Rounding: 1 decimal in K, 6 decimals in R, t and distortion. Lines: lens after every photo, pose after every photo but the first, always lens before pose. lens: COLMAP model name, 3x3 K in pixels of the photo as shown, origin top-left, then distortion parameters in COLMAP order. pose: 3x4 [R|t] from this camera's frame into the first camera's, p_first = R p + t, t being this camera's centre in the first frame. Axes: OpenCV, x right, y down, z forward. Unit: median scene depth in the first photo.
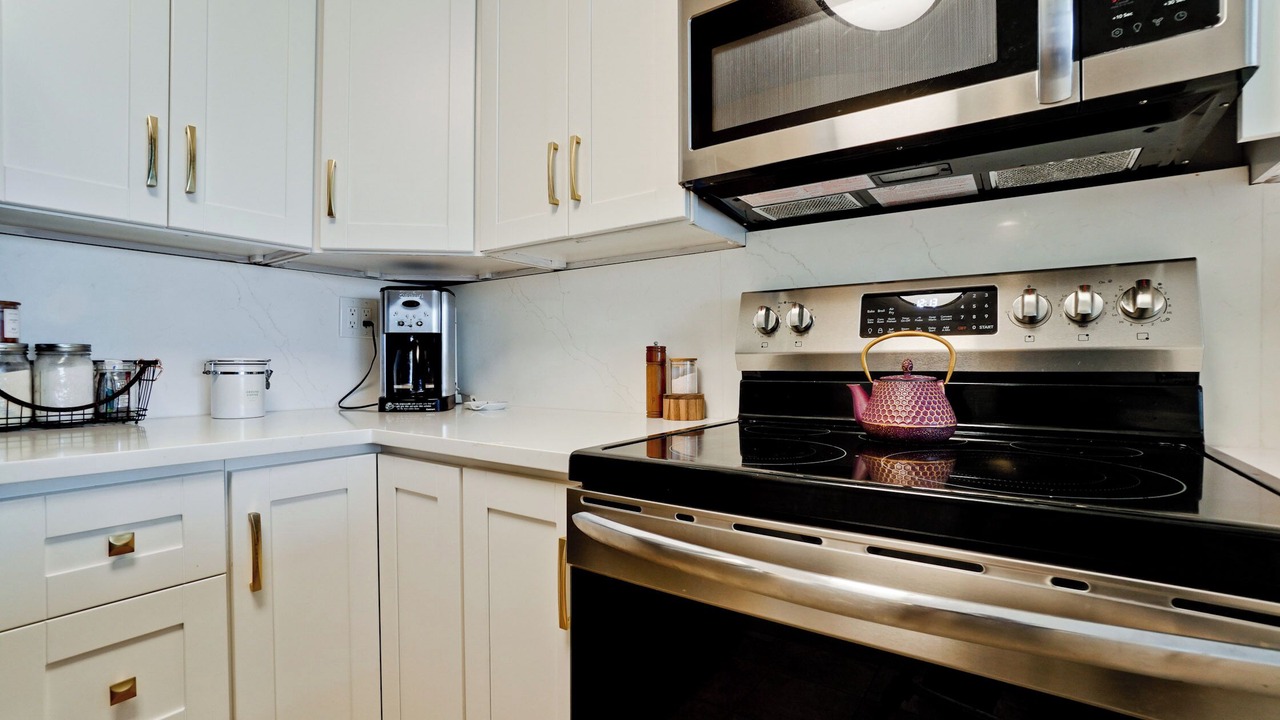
lens RADIAL K [[589.8, 0, 626.1], [0, 589.8, 362.1], [0, 0, 1]] dist [-0.055781, 0.023958]
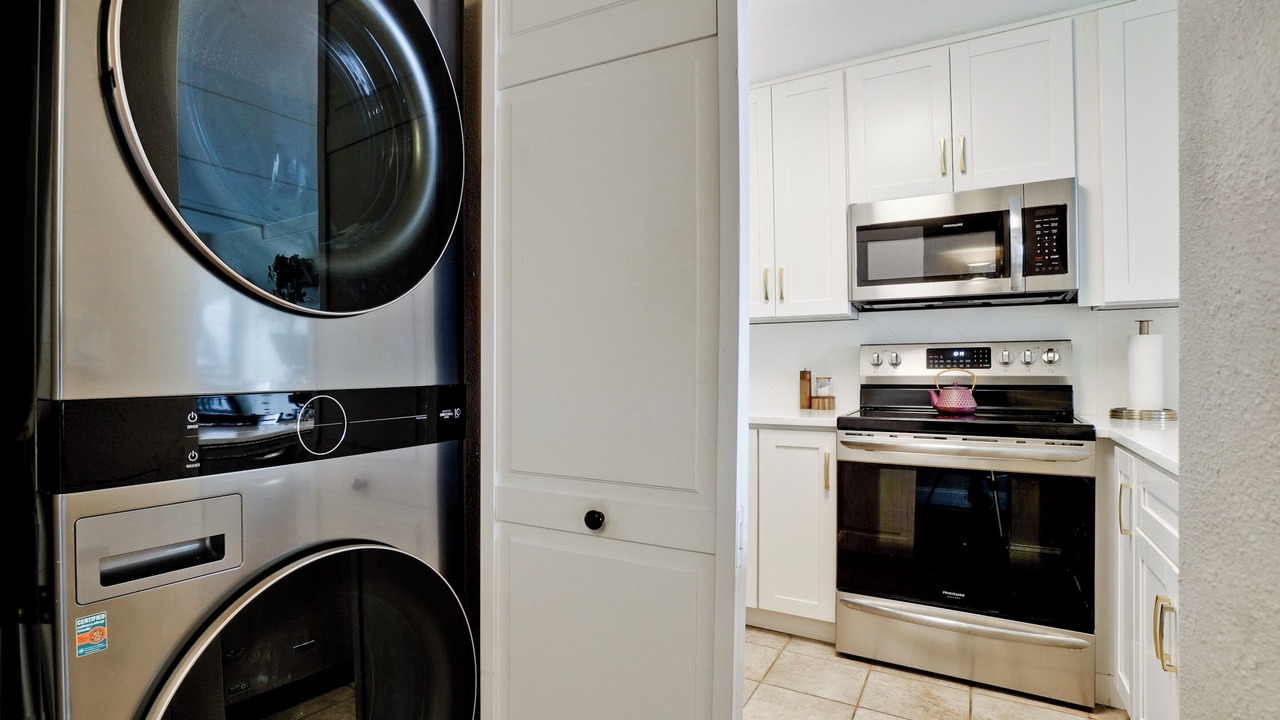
lens RADIAL K [[834.1, 0, 412.0], [0, 834.1, 359.6], [0, 0, 1]] dist [-0.072533, 0.036597]
pose [[0.999320, 0.008171, 0.035948, -1.753381], [-0.007566, 0.999828, -0.016925, -0.012083], [-0.036080, 0.016642, 0.999210, -2.112725]]
